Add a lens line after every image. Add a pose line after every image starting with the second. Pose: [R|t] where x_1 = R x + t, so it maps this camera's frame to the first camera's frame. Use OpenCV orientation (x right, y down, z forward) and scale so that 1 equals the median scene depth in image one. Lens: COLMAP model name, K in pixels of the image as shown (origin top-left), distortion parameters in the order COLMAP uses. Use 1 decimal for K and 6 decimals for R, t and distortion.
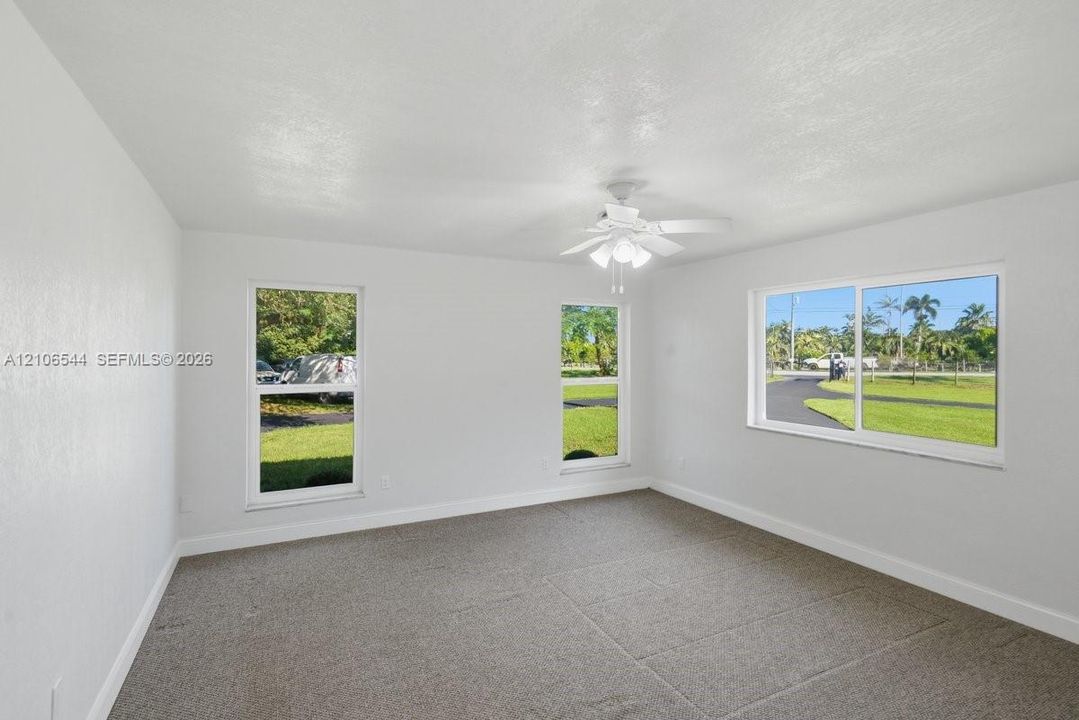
lens RADIAL K [[518.5, 0, 527.7], [0, 518.5, 348.5], [0, 0, 1]] dist [0.010126, 0.000960]
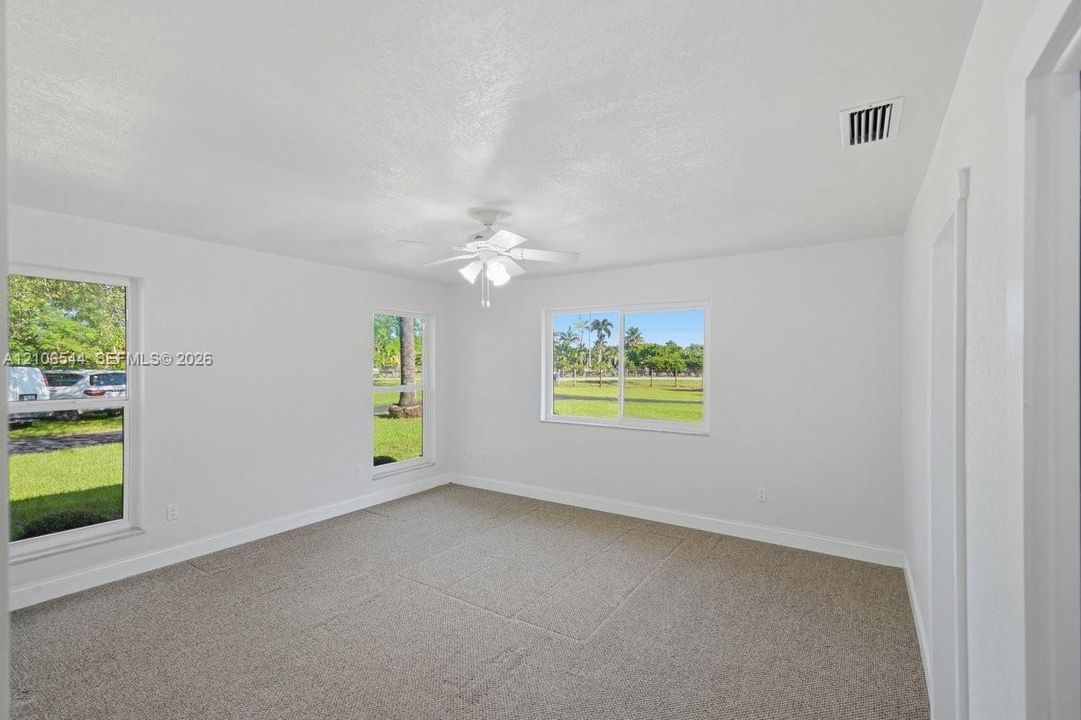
lens RADIAL K [[496.3, 0, 533.6], [0, 496.3, 362.6], [0, 0, 1]] dist [0.008335, 0.000073]
pose [[0.862530, 0.001896, 0.506002, -0.155580], [-0.005808, 0.999964, 0.006153, 0.004958], [-0.505972, -0.008246, 0.862511, 0.000768]]
